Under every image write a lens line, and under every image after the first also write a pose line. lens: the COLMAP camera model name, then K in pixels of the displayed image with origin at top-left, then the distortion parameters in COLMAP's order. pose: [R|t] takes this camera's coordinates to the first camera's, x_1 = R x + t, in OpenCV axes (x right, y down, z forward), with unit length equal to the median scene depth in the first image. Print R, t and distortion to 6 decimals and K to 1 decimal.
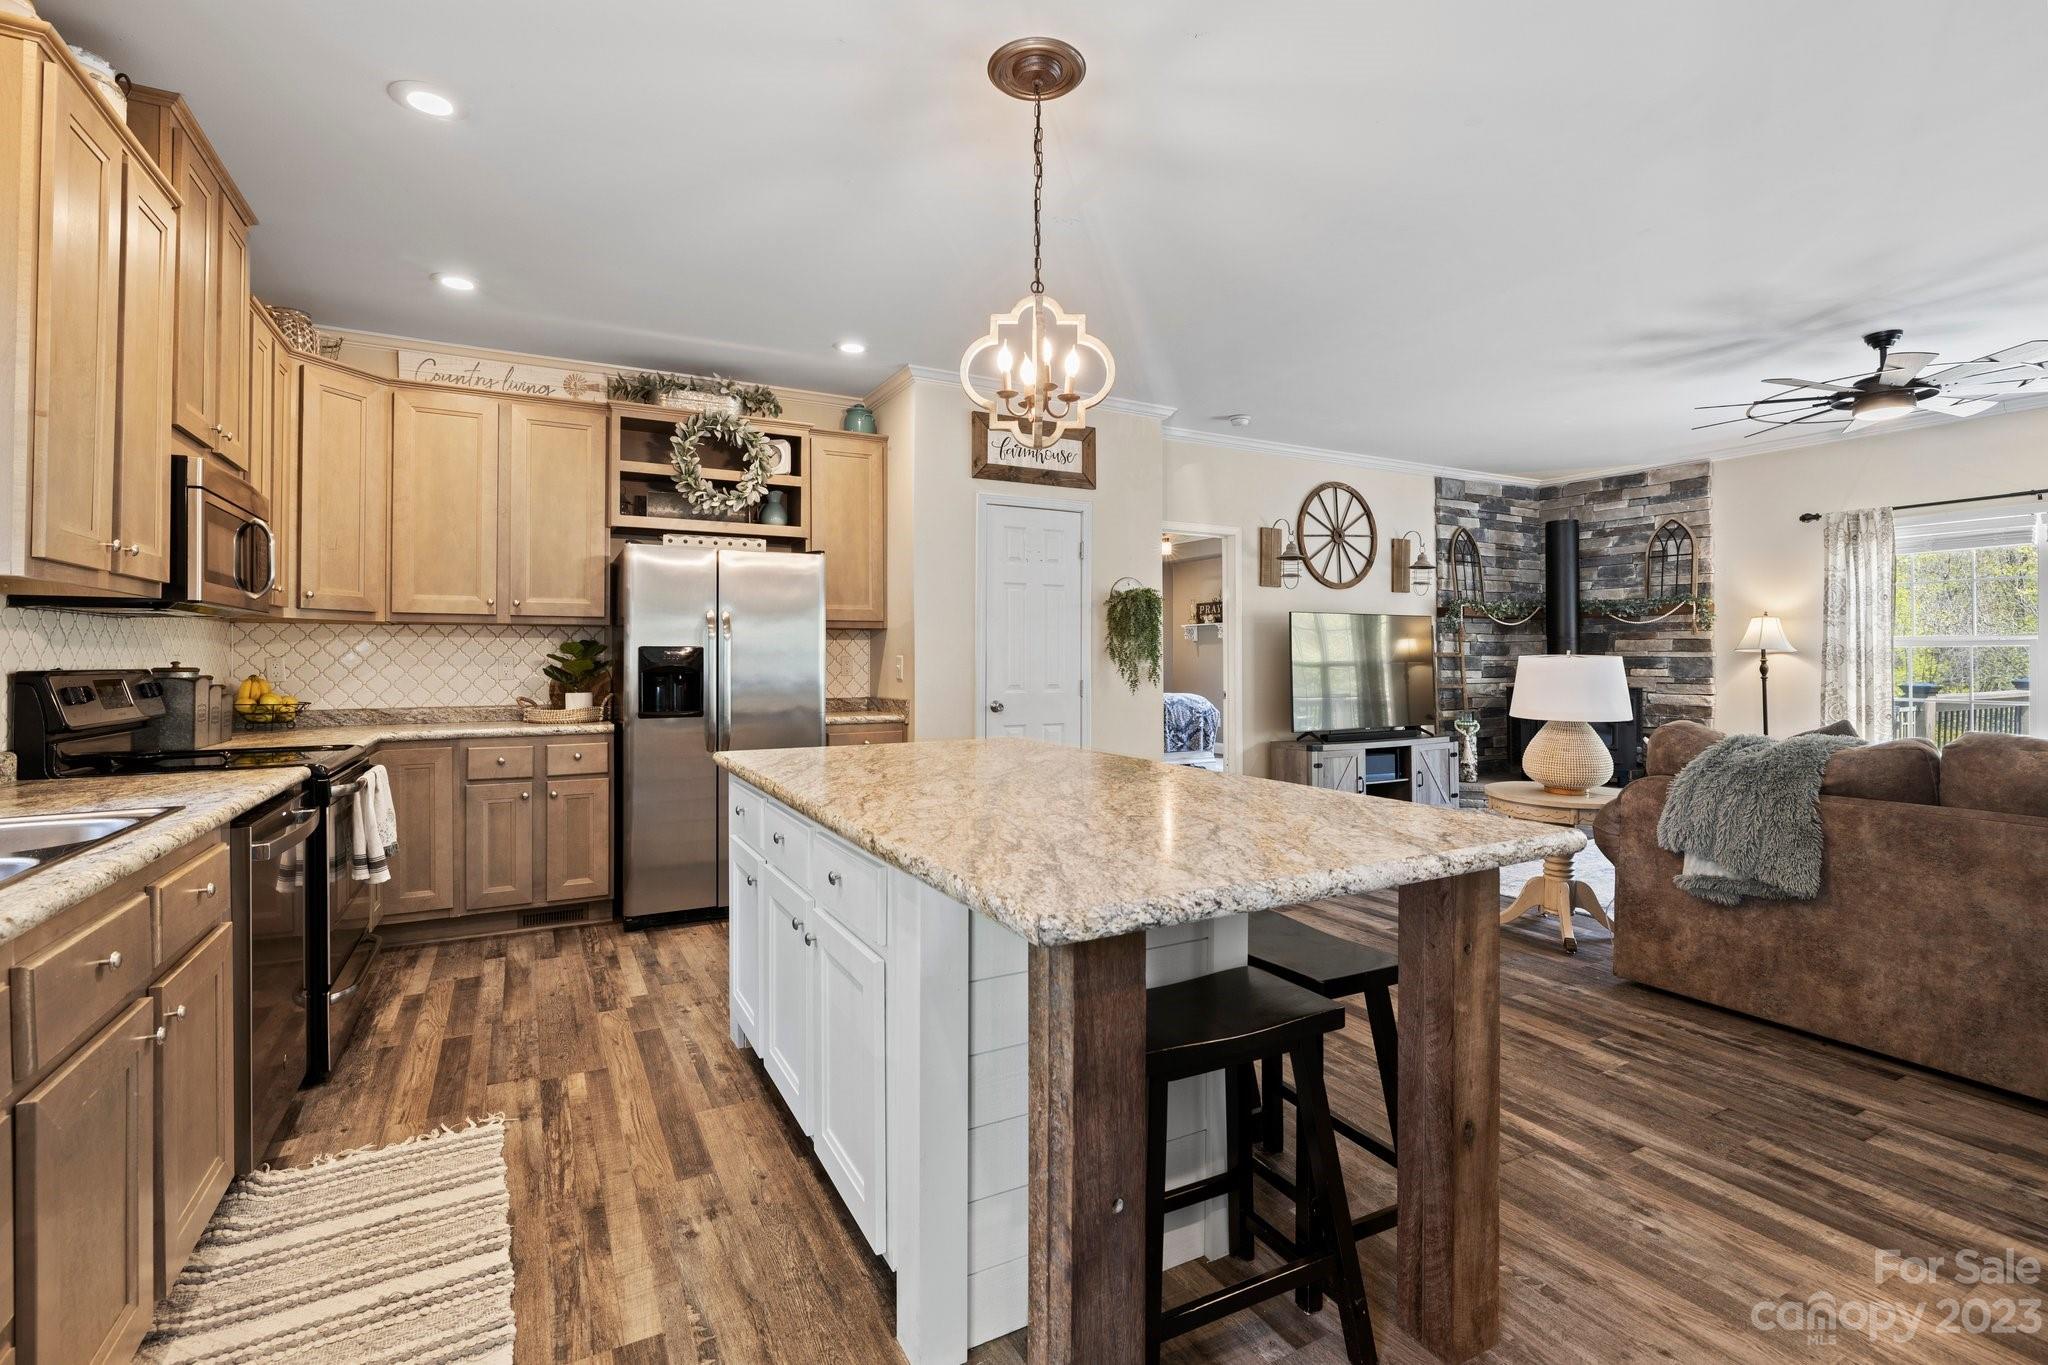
lens RADIAL K [[919.1, 0, 1024.8], [0, 919.1, 654.4], [0, 0, 1]] dist [-0.006410, 0.001339]
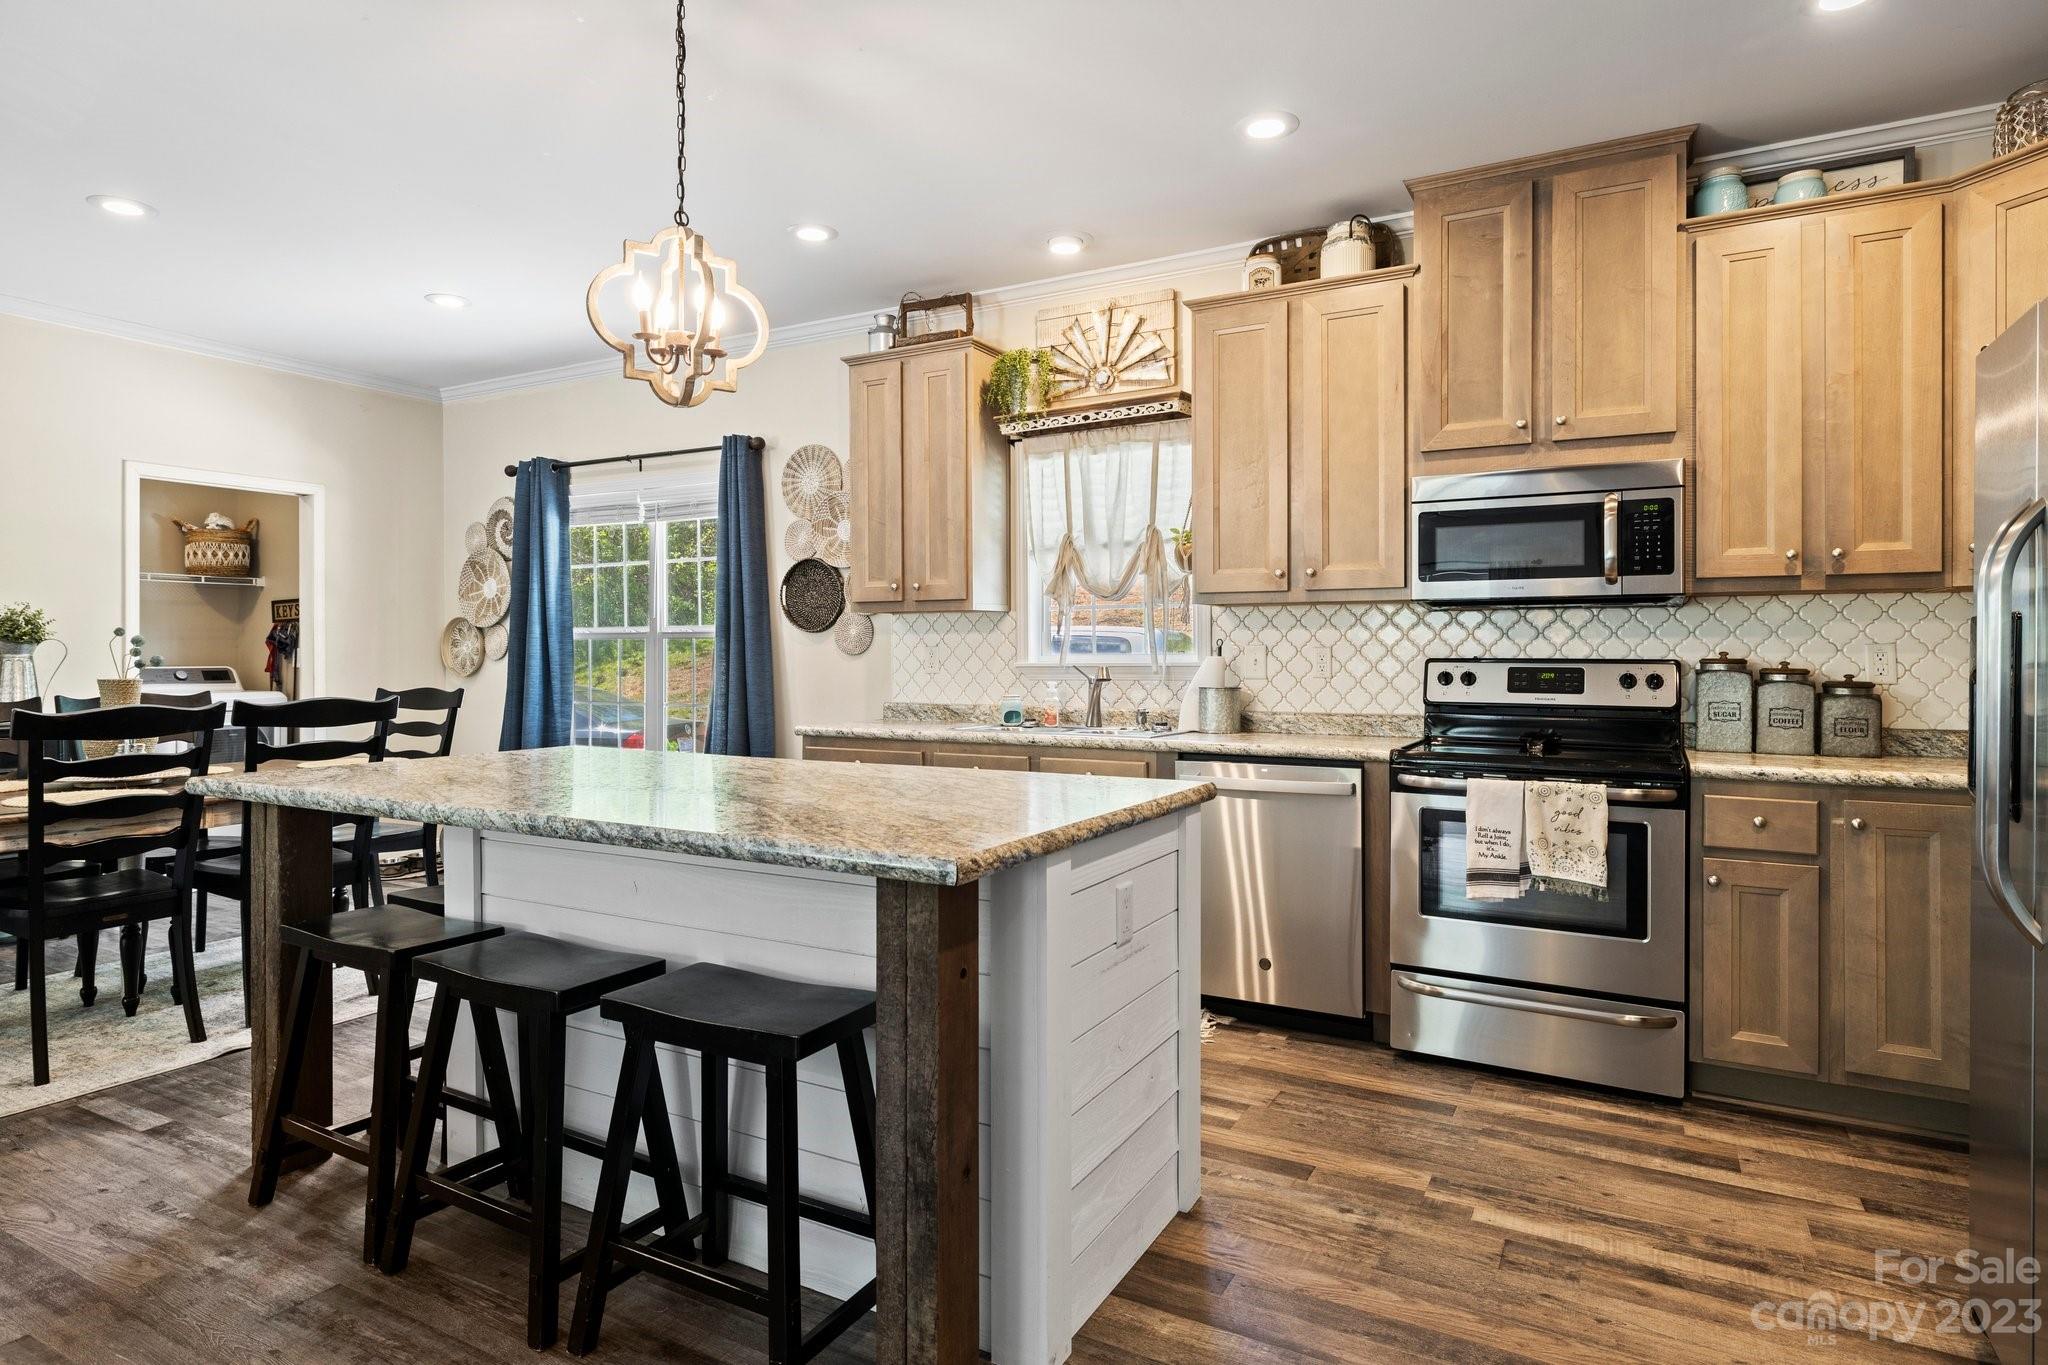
lens RADIAL K [[1119.5, 0, 1028.2], [0, 1119.5, 651.5], [0, 0, 1]] dist [-0.000782, 0.000597]
pose [[-0.839390, 0.003376, -0.543519, 0.139665], [0.004135, 0.999991, -0.000175, 0.002886], [0.543513, -0.002394, -0.839397, 0.931868]]
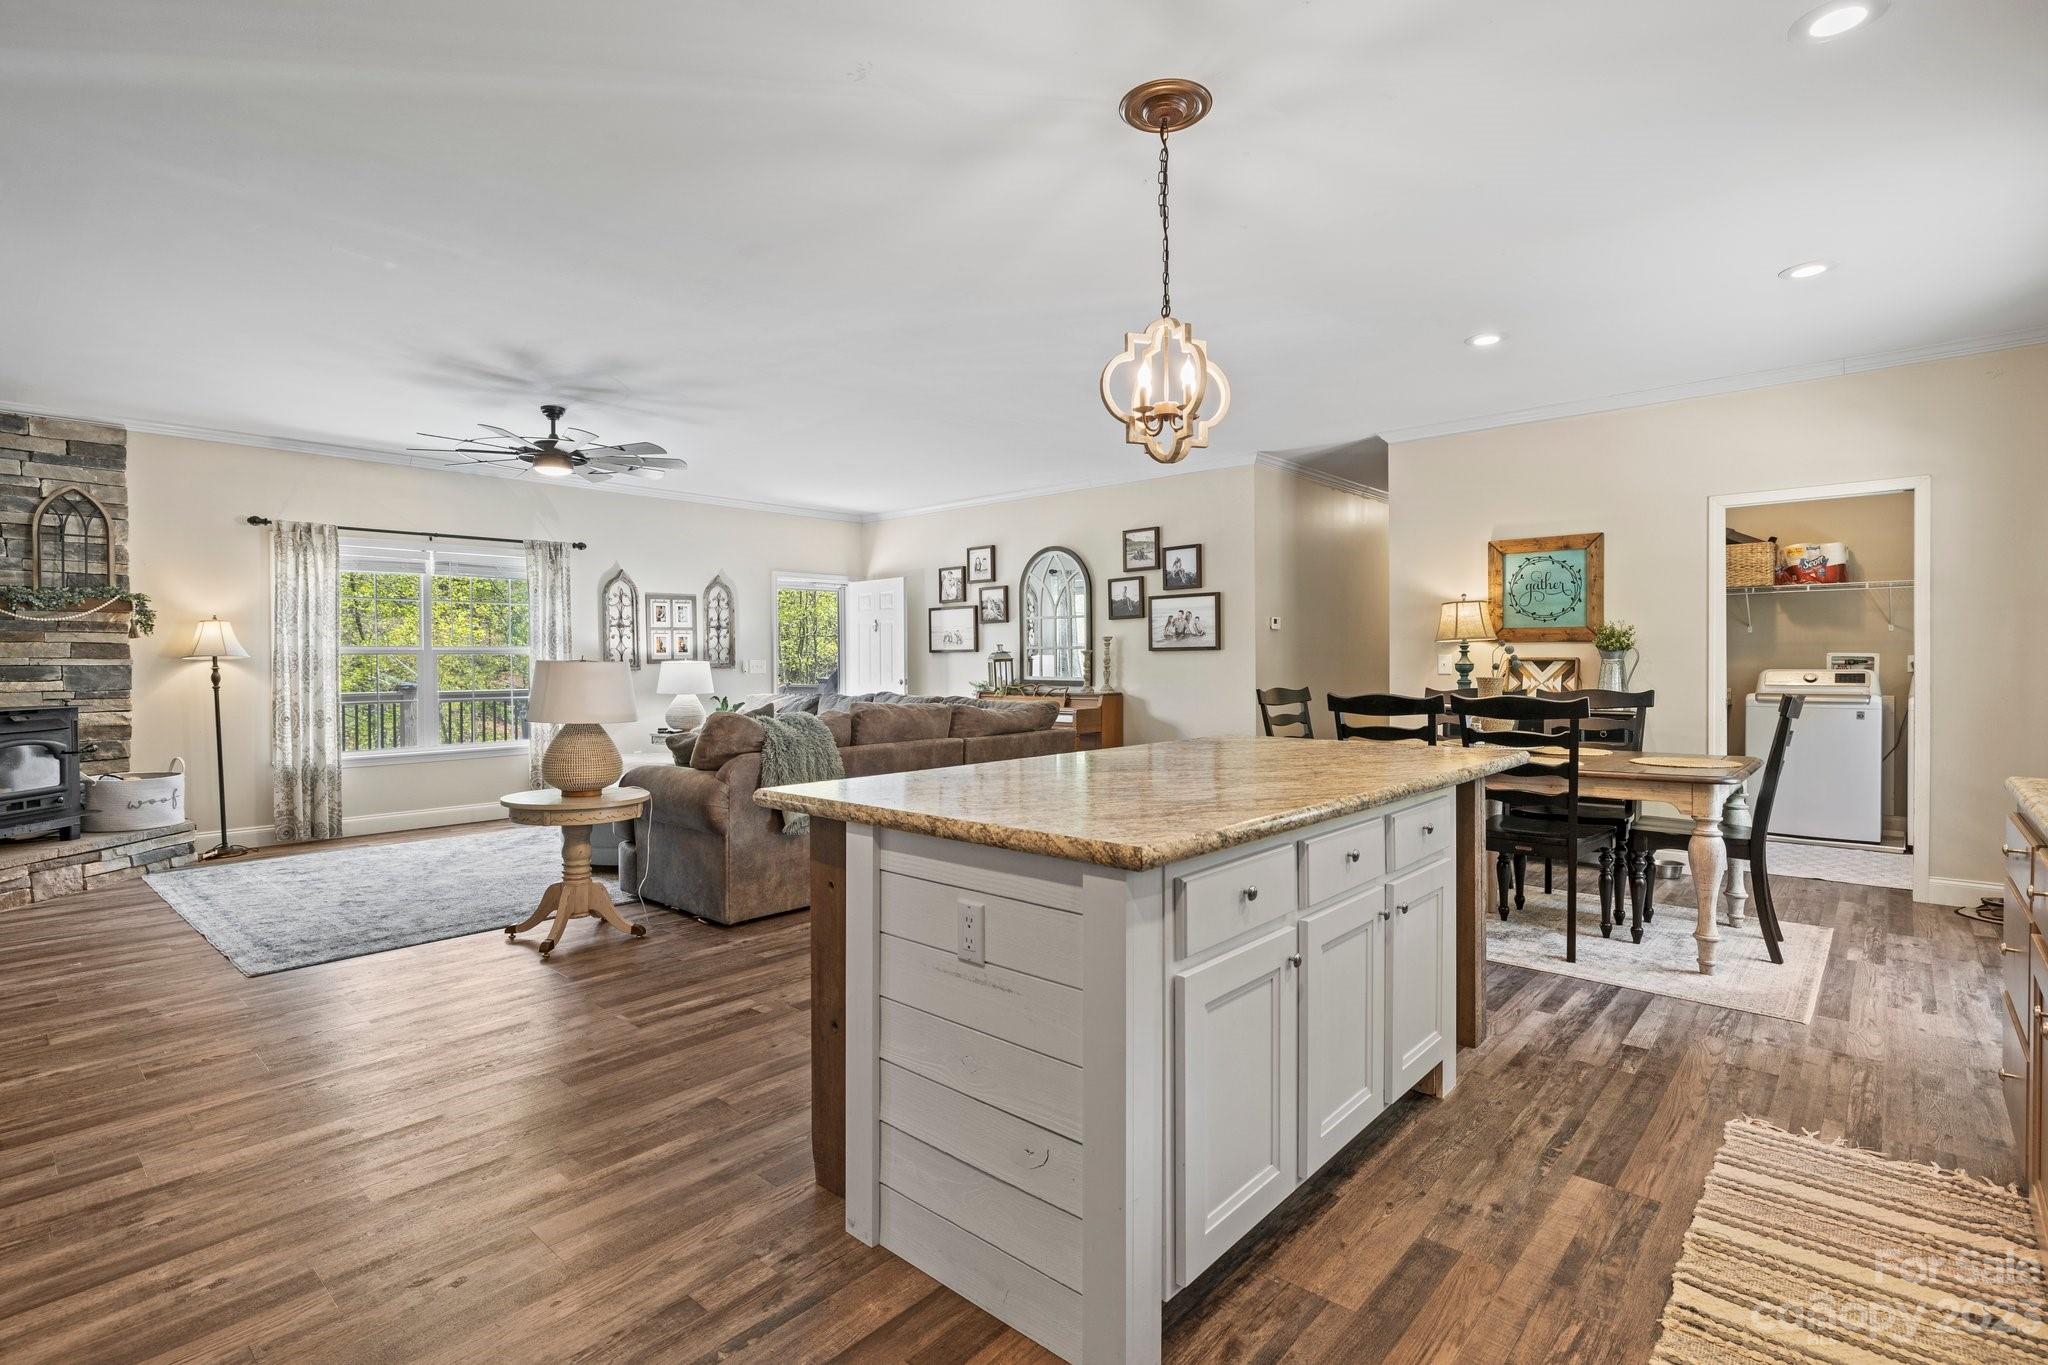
lens RADIAL K [[975.1, 0, 1011.7], [0, 975.1, 669.1], [0, 0, 1]] dist [-0.006346, 0.002631]
pose [[-0.328858, -0.005106, 0.944366, -0.454930], [0.003038, 0.999974, 0.006465, 0.004105], [-0.944374, 0.004995, -0.328834, 0.699381]]
